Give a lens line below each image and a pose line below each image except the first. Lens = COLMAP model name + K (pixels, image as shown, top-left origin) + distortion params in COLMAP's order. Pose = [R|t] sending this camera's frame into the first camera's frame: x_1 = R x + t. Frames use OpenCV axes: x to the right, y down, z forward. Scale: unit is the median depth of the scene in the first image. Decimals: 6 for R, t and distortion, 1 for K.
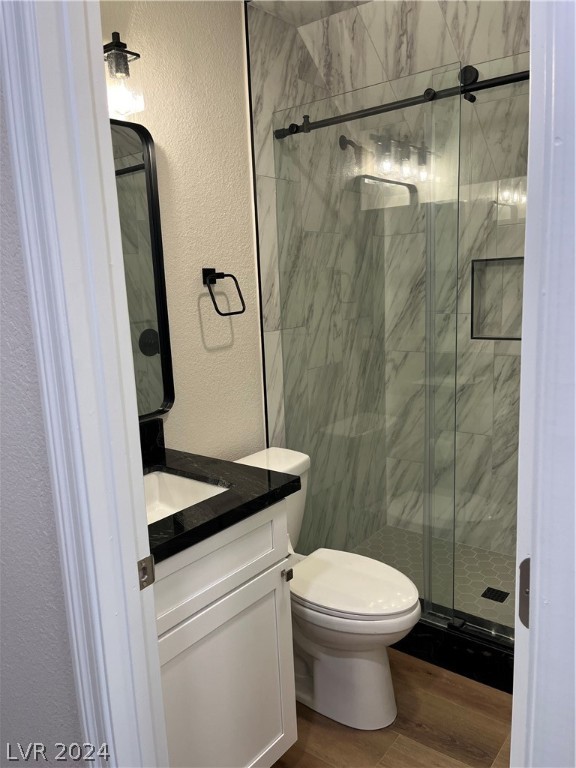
lens RADIAL K [[583.7, 0, 291.7], [0, 583.7, 385.9], [0, 0, 1]] dist [0.066251, -0.075762]
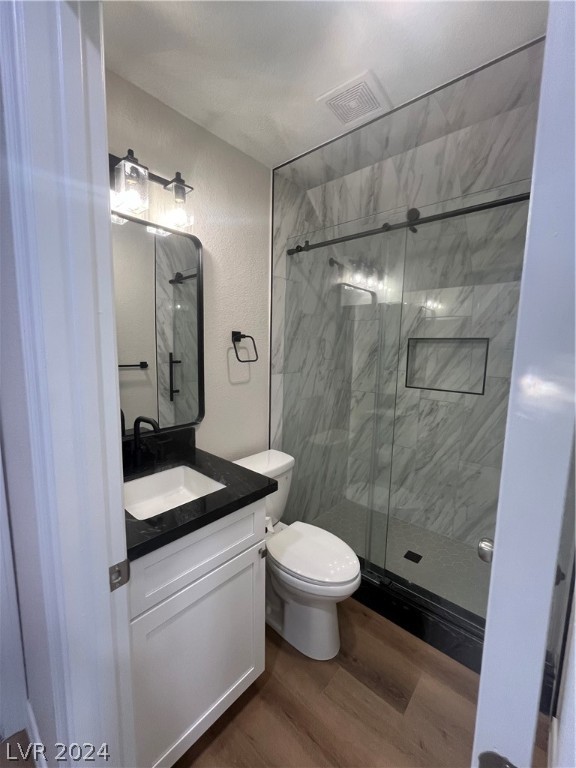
lens RADIAL K [[311.8, 0, 289.1], [0, 311.8, 384.6], [0, 0, 1]] dist [0.001718, -0.001405]
pose [[0.996289, 0.067410, -0.053521, 0.046944], [-0.070305, 0.996052, -0.054192, -0.024634], [0.049656, 0.057754, 0.997095, 0.182983]]
